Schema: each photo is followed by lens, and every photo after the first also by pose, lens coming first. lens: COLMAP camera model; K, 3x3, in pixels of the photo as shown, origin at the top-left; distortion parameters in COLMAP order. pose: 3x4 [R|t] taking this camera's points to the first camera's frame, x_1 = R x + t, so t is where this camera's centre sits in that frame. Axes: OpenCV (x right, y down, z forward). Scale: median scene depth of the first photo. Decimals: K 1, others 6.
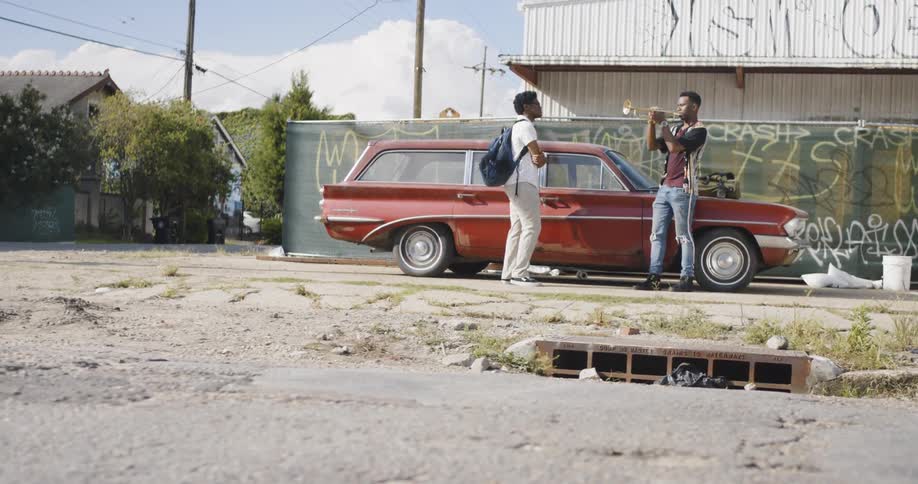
lens RADIAL K [[1141.9, 0, 456.7], [0, 1141.9, 241.9], [0, 0, 1]] dist [-0.064046, 0.000000]
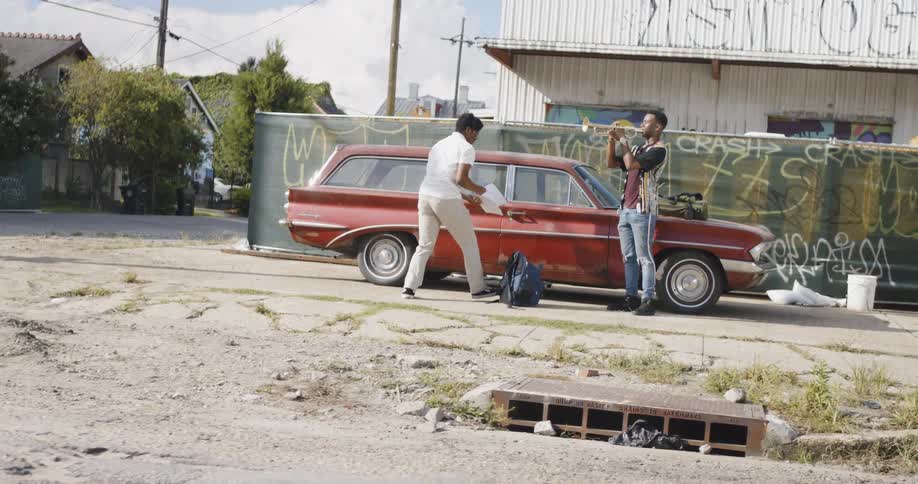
lens RADIAL K [[1141.9, 0, 457.2], [0, 1141.9, 242.0], [0, 0, 1]] dist [-0.064046, 0.000000]
pose [[0.999135, 0.032951, 0.025368, 0.004693], [-0.033678, 0.999018, 0.028800, -0.033127], [-0.024394, -0.029630, 0.999263, 0.007623]]
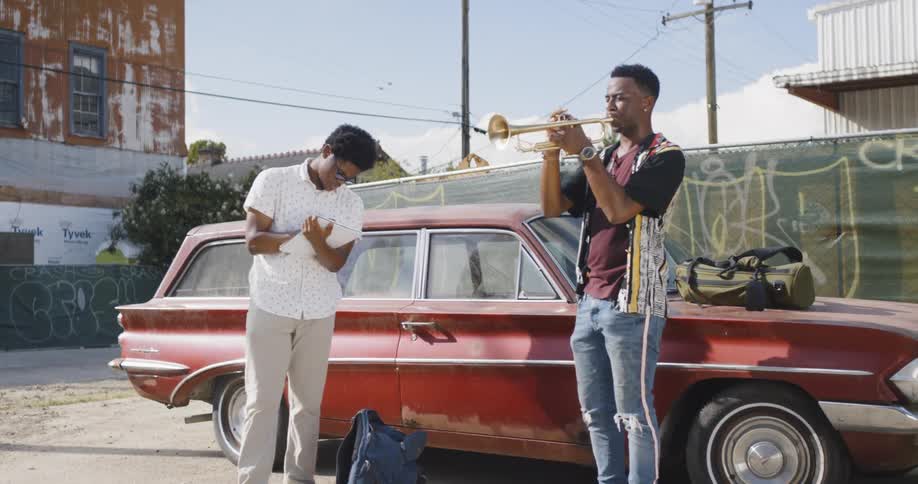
lens RADIAL K [[1141.9, 0, 458.4], [0, 1141.9, 242.9], [0, 0, 1]] dist [-0.064046, 0.000000]
pose [[0.936544, -0.066645, -0.344158, 0.225448], [0.050168, 0.997137, -0.056571, -0.036748], [0.346943, 0.035715, 0.937206, 0.451520]]
